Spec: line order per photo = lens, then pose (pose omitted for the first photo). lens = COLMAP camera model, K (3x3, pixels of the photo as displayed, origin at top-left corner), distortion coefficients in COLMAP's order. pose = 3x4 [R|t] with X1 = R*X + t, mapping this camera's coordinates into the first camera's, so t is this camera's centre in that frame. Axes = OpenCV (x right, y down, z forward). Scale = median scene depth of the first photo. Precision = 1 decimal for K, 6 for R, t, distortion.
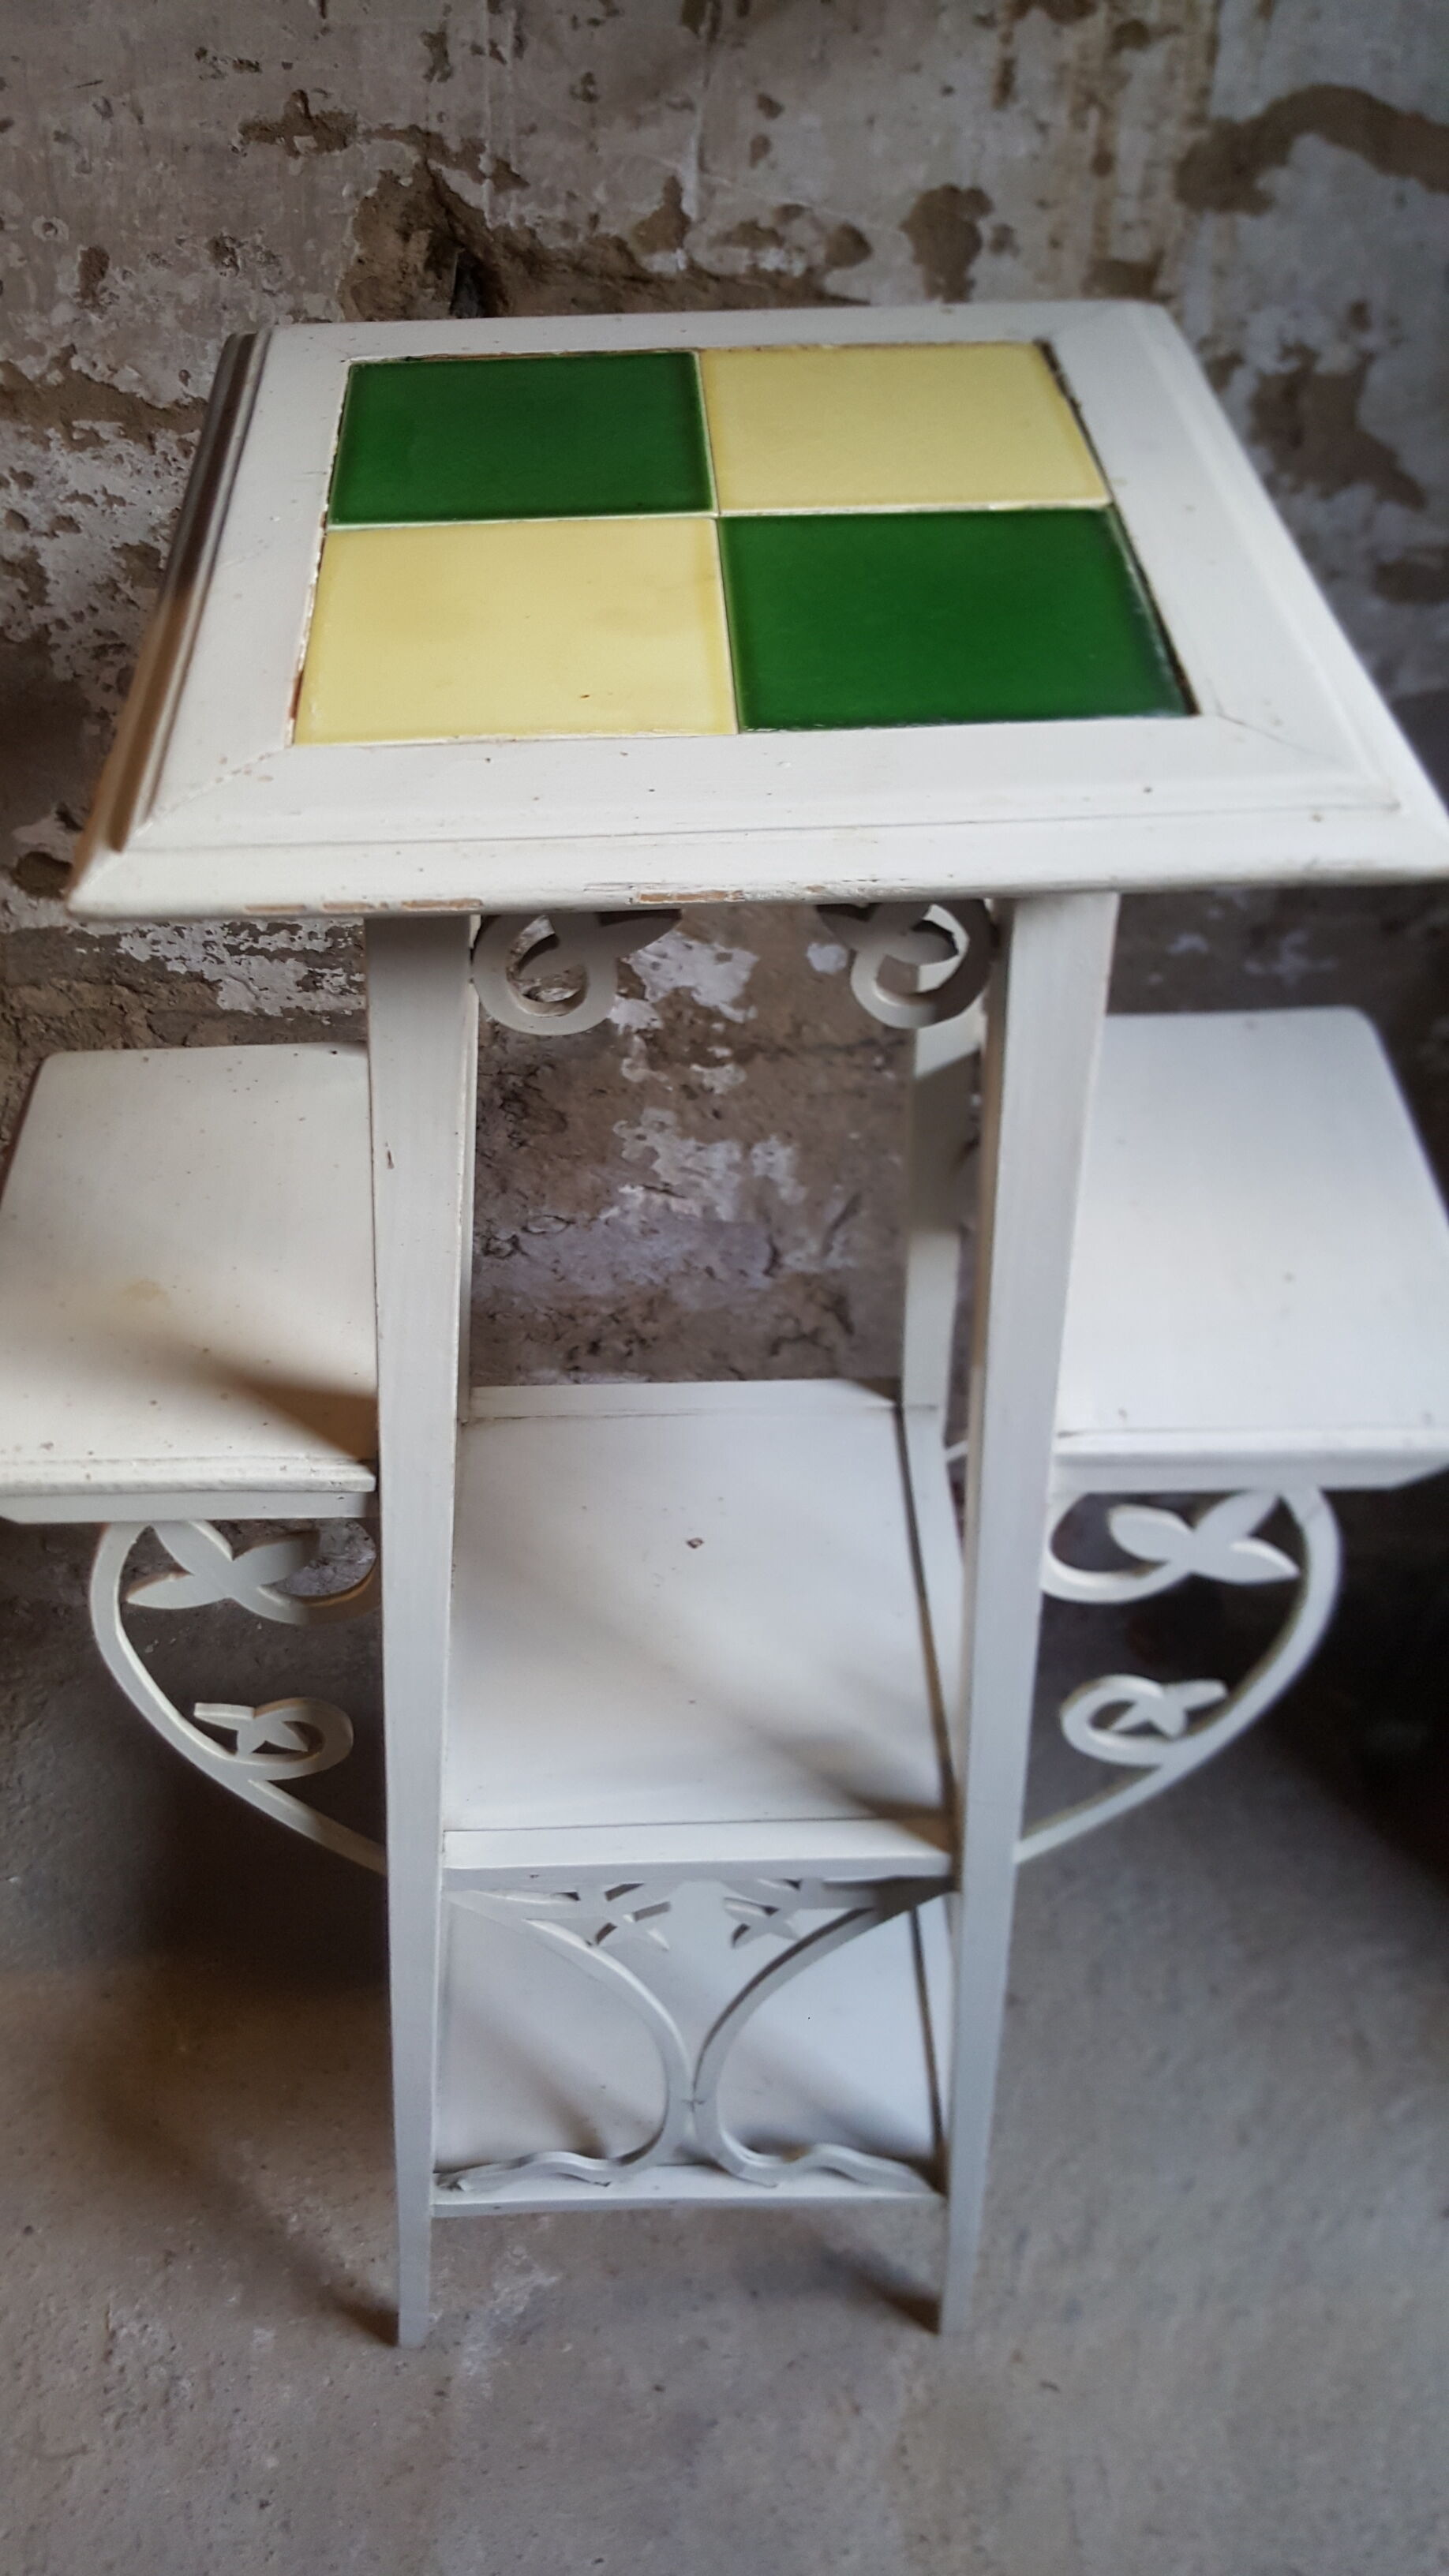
lens RADIAL K [[1991.4, 0, 629.2], [0, 1991.4, 1352.3], [0, 0, 1]] dist [0.087871, -0.133611]
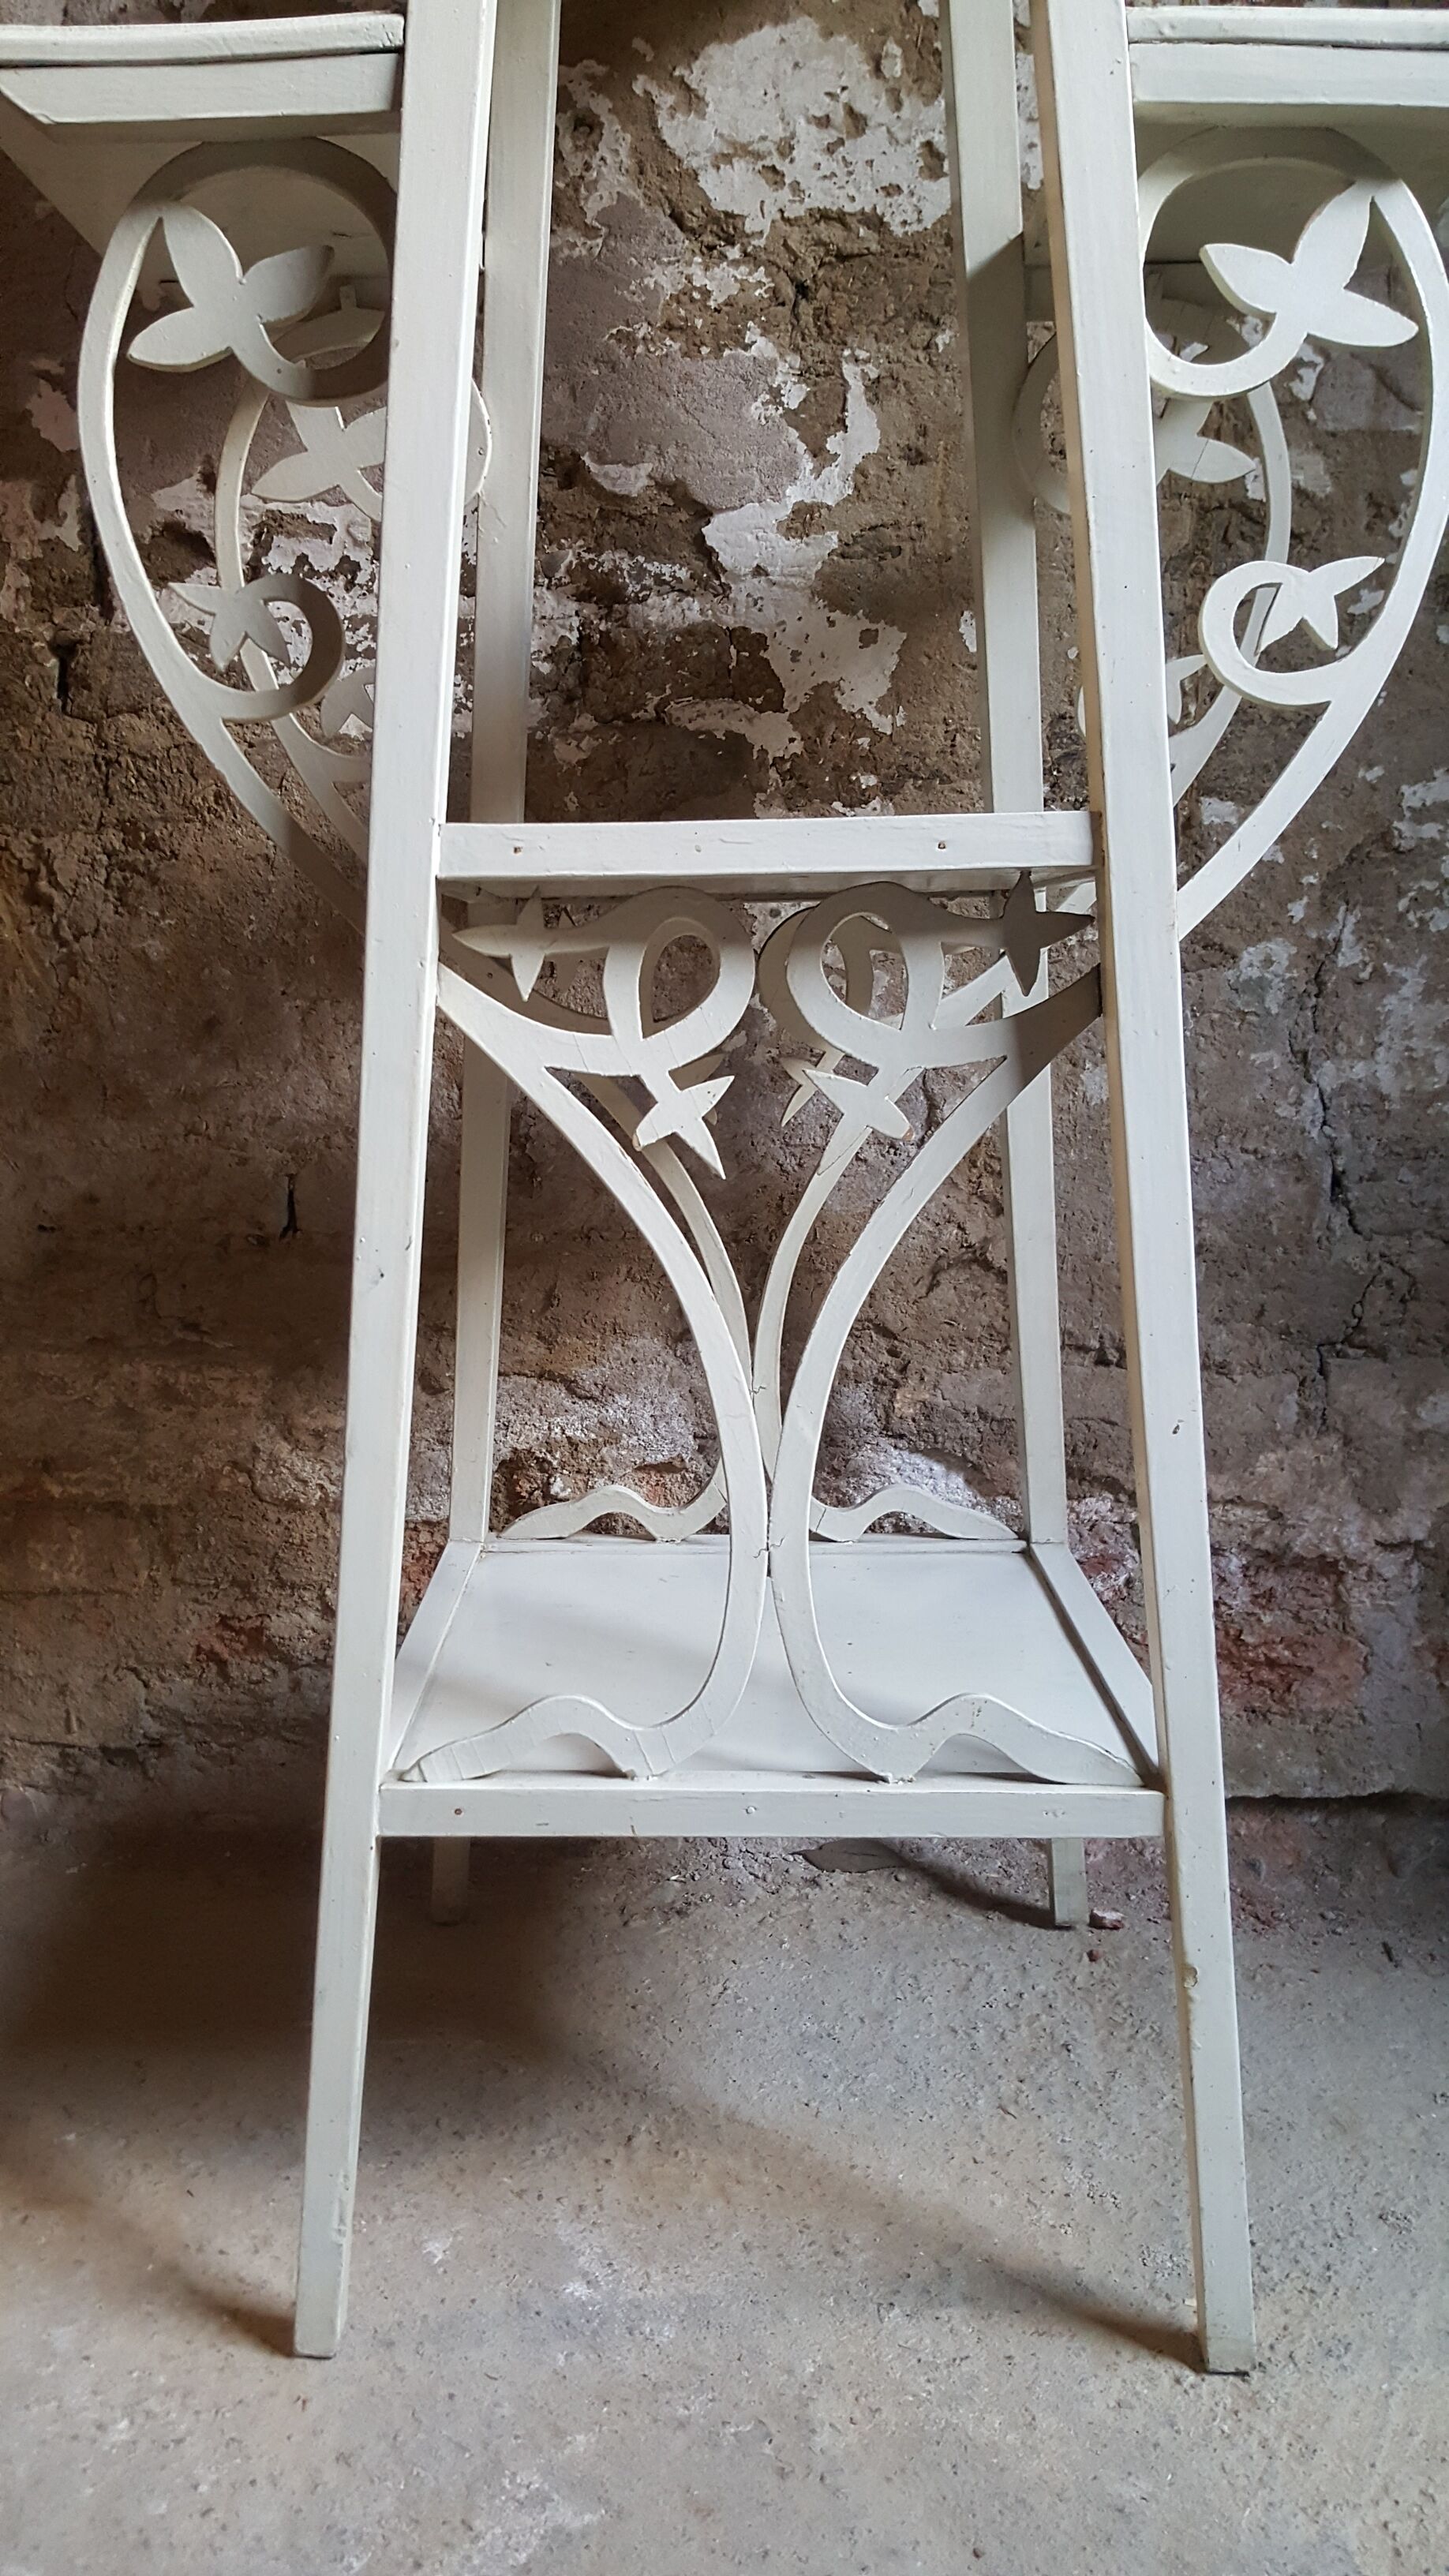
lens RADIAL K [[1960.7, 0, 648.7], [0, 1960.7, 1332.6], [0, 0, 1]] dist [0.139943, -0.258440]
pose [[0.998597, 0.019929, -0.049054, -0.003833], [-0.046450, 0.774414, -0.630972, 0.659276], [0.025414, 0.632365, 0.774253, 0.491599]]
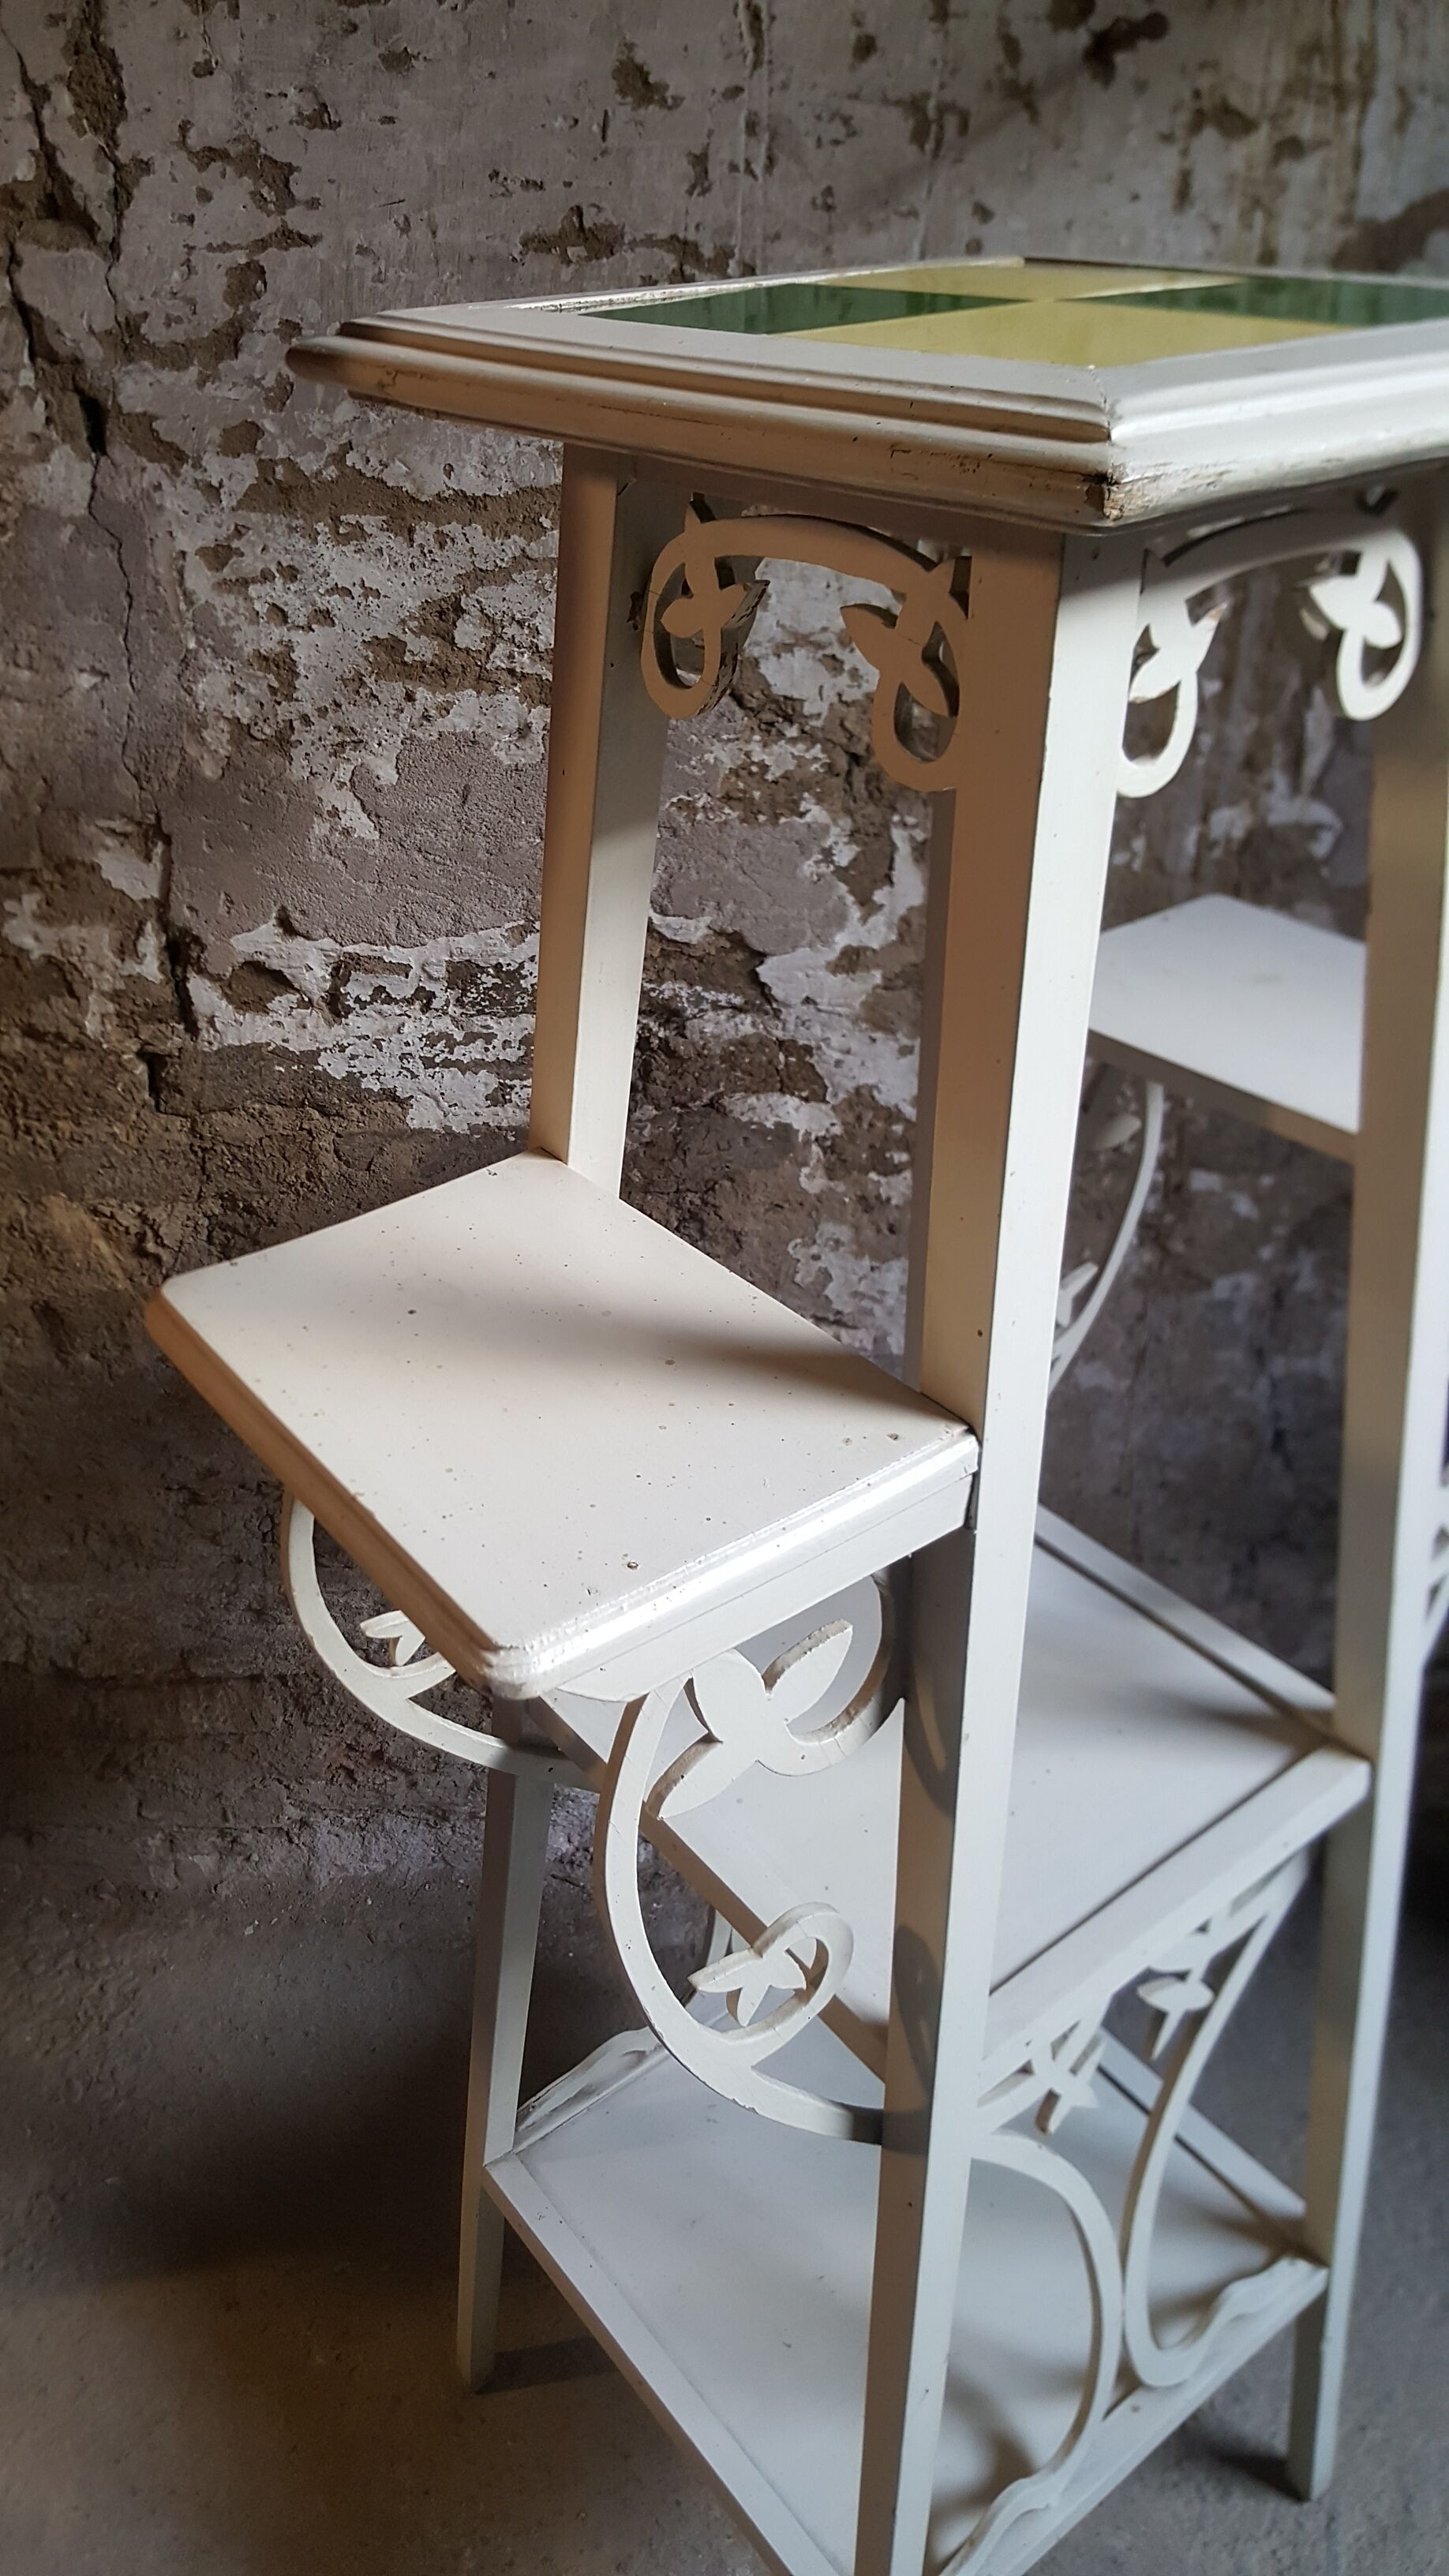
lens RADIAL K [[1990.7, 0, 627.3], [0, 1990.7, 1288.9], [0, 0, 1]] dist [0.145793, -0.267035]
pose [[0.998843, -0.029251, 0.038180, -0.142745], [0.039285, 0.954138, -0.296777, 0.225021], [-0.027748, 0.297934, 0.954183, 0.055925]]
